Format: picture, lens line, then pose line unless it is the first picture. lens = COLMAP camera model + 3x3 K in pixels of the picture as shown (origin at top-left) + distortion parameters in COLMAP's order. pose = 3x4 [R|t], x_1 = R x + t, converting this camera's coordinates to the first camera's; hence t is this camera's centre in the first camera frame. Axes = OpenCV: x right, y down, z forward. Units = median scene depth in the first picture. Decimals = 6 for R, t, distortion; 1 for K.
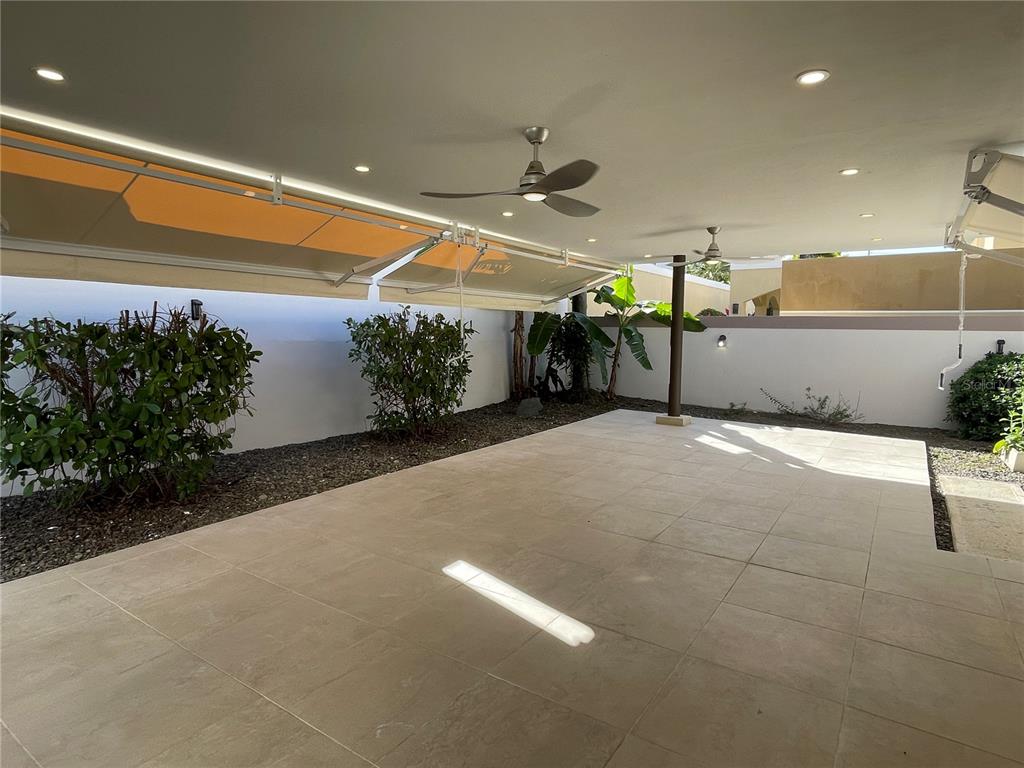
lens RADIAL K [[576.0, 0, 510.5], [0, 576.0, 376.3], [0, 0, 1]] dist [0.007776, 0.000818]
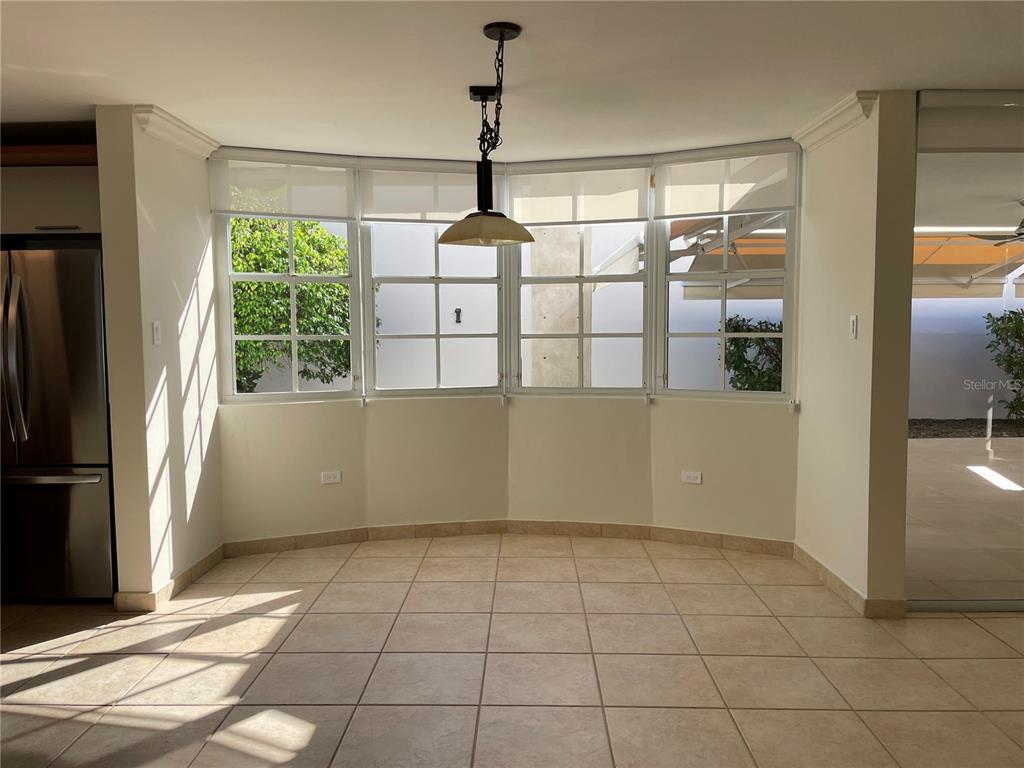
lens RADIAL K [[777.3, 0, 510.3], [0, 777.3, 380.9], [0, 0, 1]] dist [0.046264, -0.013563]
pose [[0.540393, 0.046800, -0.840110, 0.377460], [-0.055667, 0.998253, 0.019802, 0.038289], [0.839569, 0.036066, 0.542055, -0.450873]]
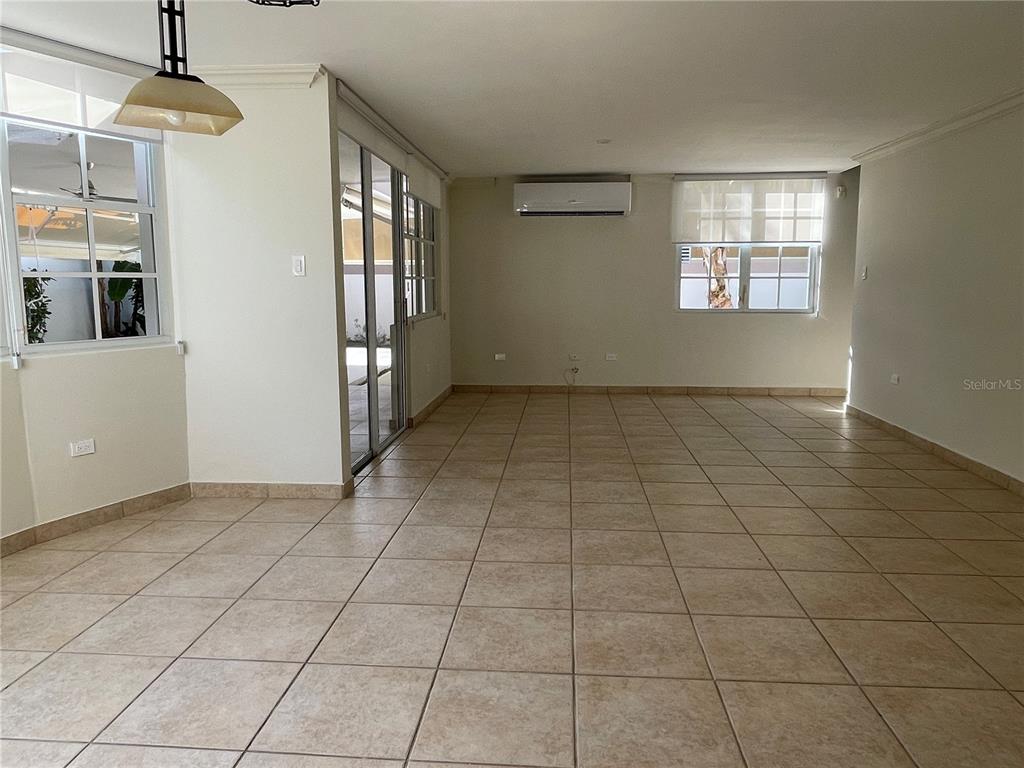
lens RADIAL K [[701.3, 0, 510.5], [0, 701.3, 373.6], [0, 0, 1]] dist [-0.001790, -0.001662]
pose [[0.864957, -0.079417, 0.495523, 0.017776], [0.053841, 0.996385, 0.065707, 0.052732], [-0.498950, -0.030154, 0.866106, -0.517744]]
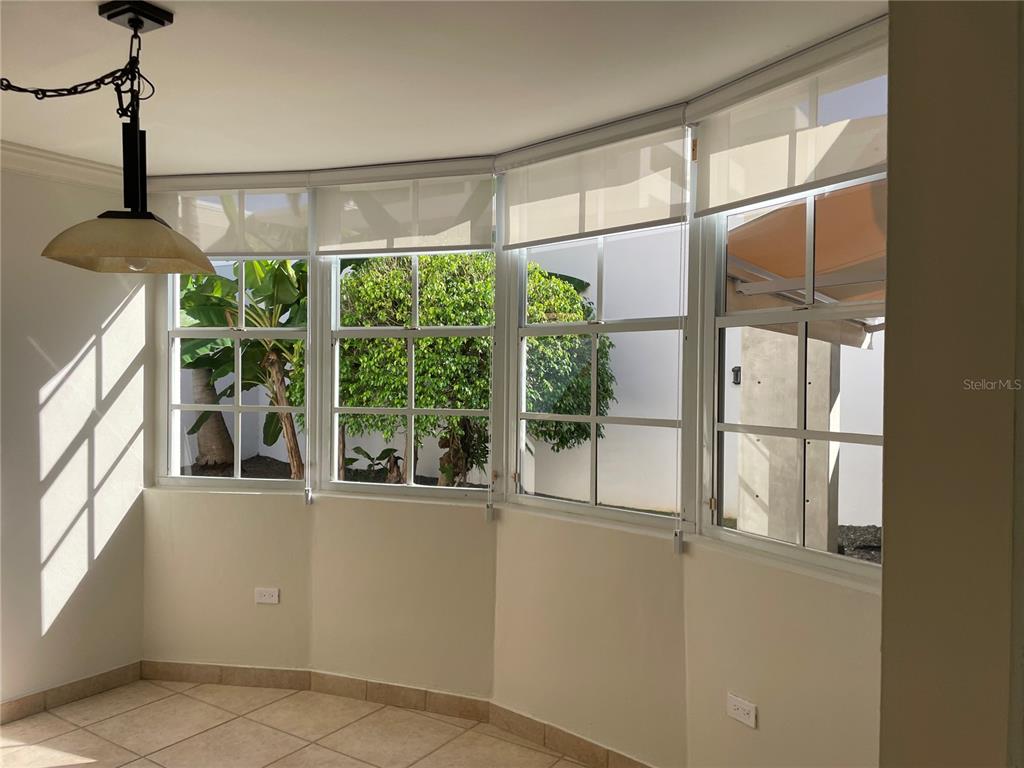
lens RADIAL K [[777.3, 0, 523.1], [0, 777.3, 388.2], [0, 0, 1]] dist [0.046264, -0.013563]
pose [[0.014885, 0.002809, -0.999885, 0.271951], [-0.088649, 0.996062, 0.001478, 0.003124], [0.995952, 0.088617, 0.015076, -0.147629]]
